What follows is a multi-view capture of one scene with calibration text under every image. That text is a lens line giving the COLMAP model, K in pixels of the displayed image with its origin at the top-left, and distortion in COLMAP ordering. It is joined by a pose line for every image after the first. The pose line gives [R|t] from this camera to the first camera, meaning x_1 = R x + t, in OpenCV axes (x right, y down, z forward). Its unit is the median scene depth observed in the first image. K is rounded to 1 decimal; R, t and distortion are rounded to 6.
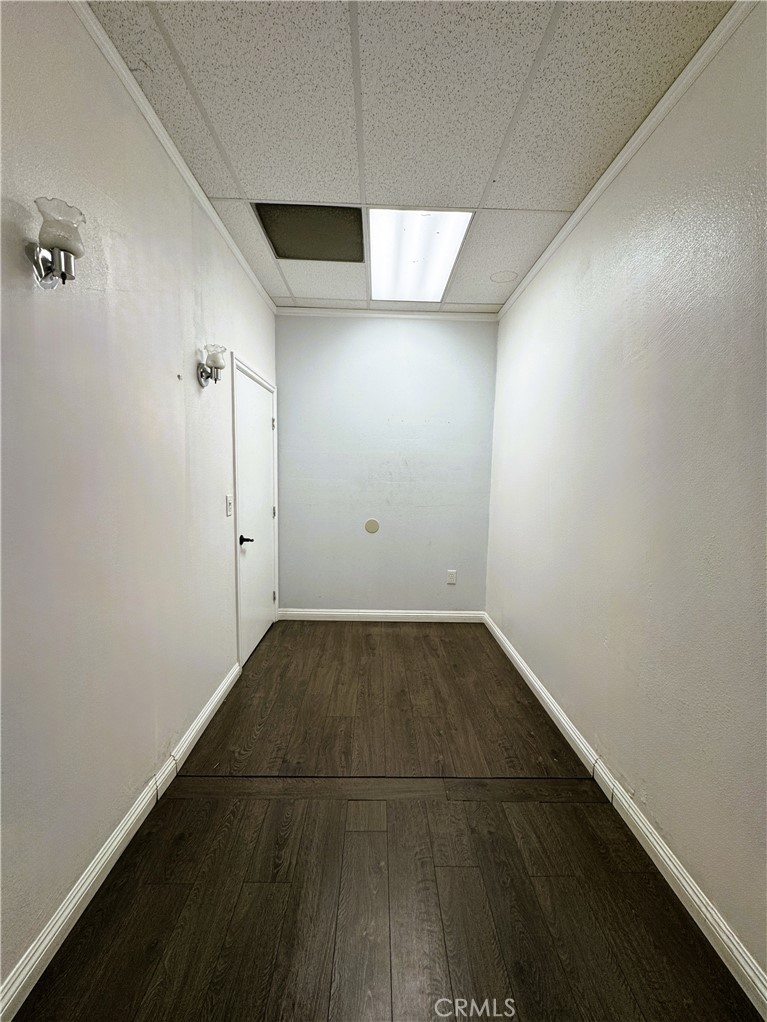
lens RADIAL K [[410.0, 0, 385.9], [0, 410.0, 511.9], [0, 0, 1]] dist [-0.006228, 0.000892]
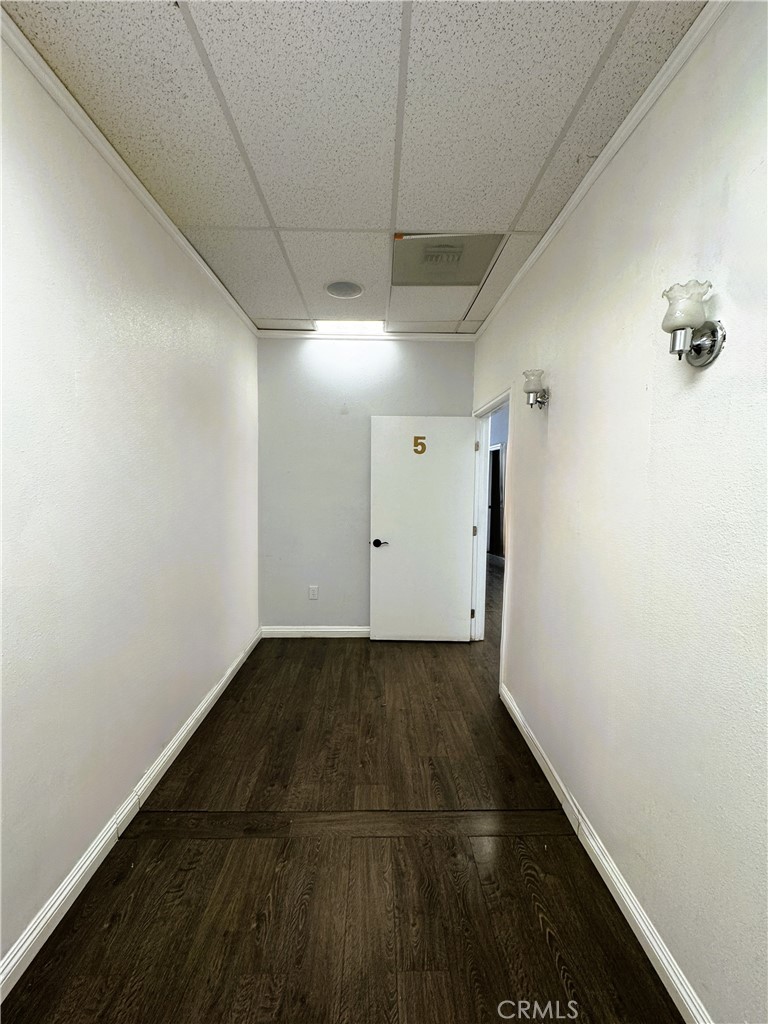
lens RADIAL K [[410.8, 0, 383.7], [0, 410.8, 512.6], [0, 0, 1]] dist [-0.006228, 0.000892]
pose [[-0.999492, -0.031869, 0.000056, -0.051654], [-0.031299, 0.981940, 0.186587, -0.247556], [-0.006001, 0.186490, -0.982438, 1.849331]]
